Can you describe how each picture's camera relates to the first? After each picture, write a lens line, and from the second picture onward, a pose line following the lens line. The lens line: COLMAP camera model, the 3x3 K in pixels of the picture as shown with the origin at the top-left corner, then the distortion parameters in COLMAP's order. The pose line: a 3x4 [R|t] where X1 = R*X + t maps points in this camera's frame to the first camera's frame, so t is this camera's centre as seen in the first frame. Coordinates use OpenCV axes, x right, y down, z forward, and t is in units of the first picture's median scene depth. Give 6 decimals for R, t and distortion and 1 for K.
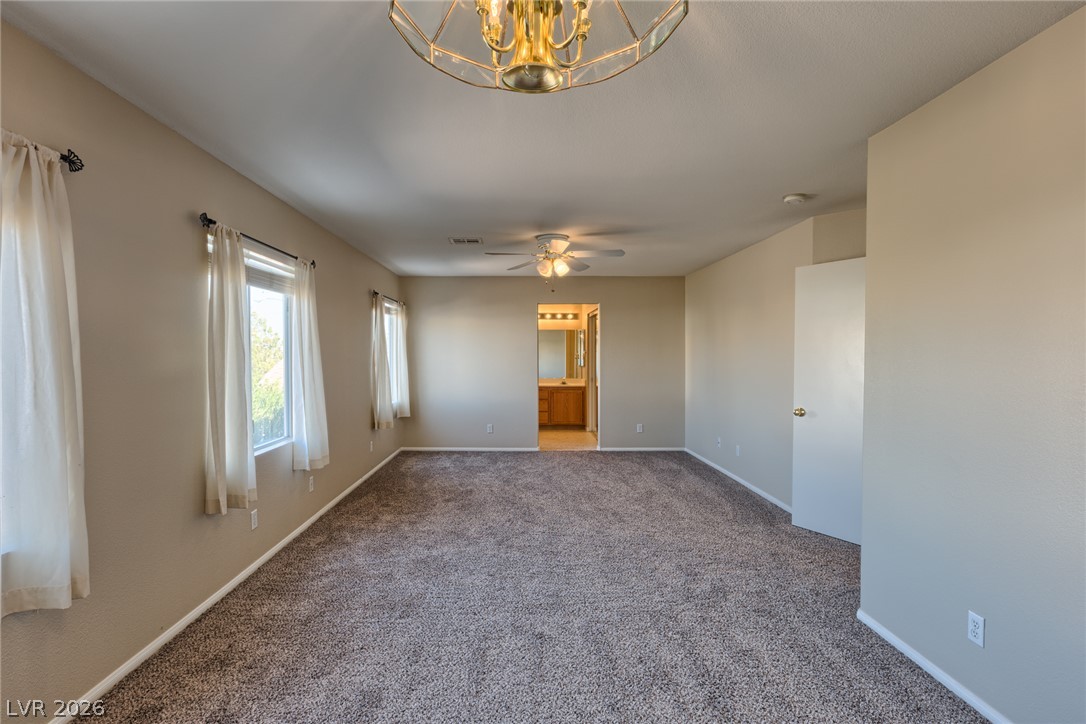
lens RADIAL K [[534.9, 0, 520.0], [0, 534.9, 362.3], [0, 0, 1]] dist [0.002739, 0.000752]
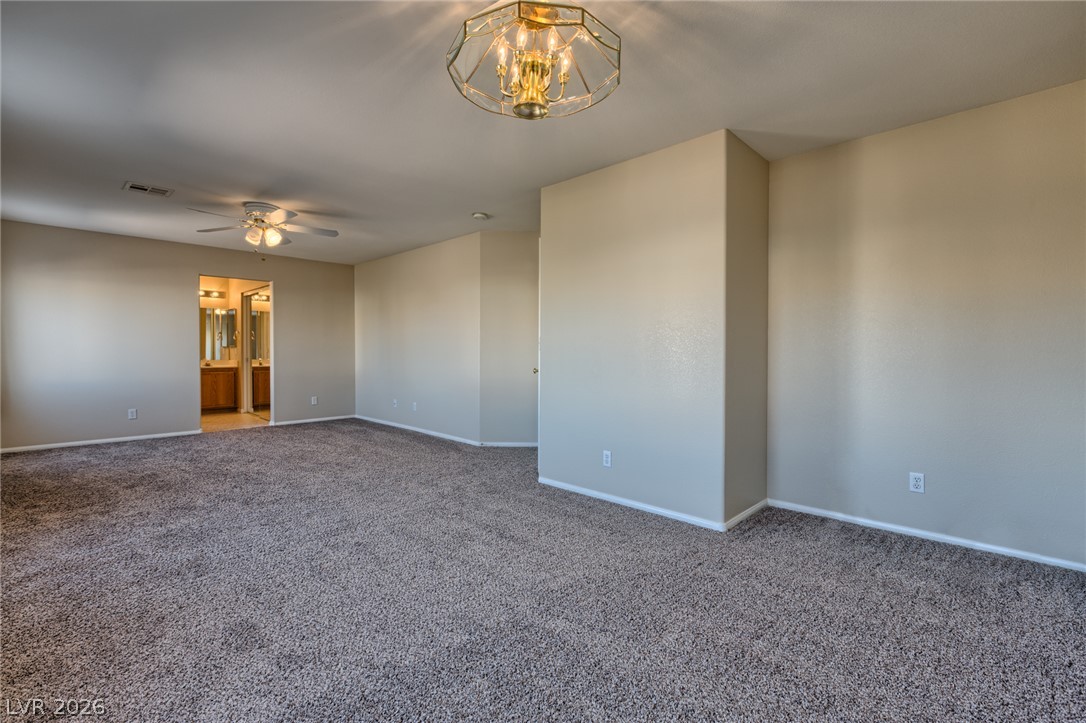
lens RADIAL K [[487.8, 0, 539.8], [0, 487.8, 349.1], [0, 0, 1]] dist [0.003523, 0.000396]
pose [[0.696999, 0.003622, 0.717063, -0.293633], [0.009731, 0.999847, -0.014509, 0.068160], [-0.717006, 0.017090, 0.696858, -0.021943]]
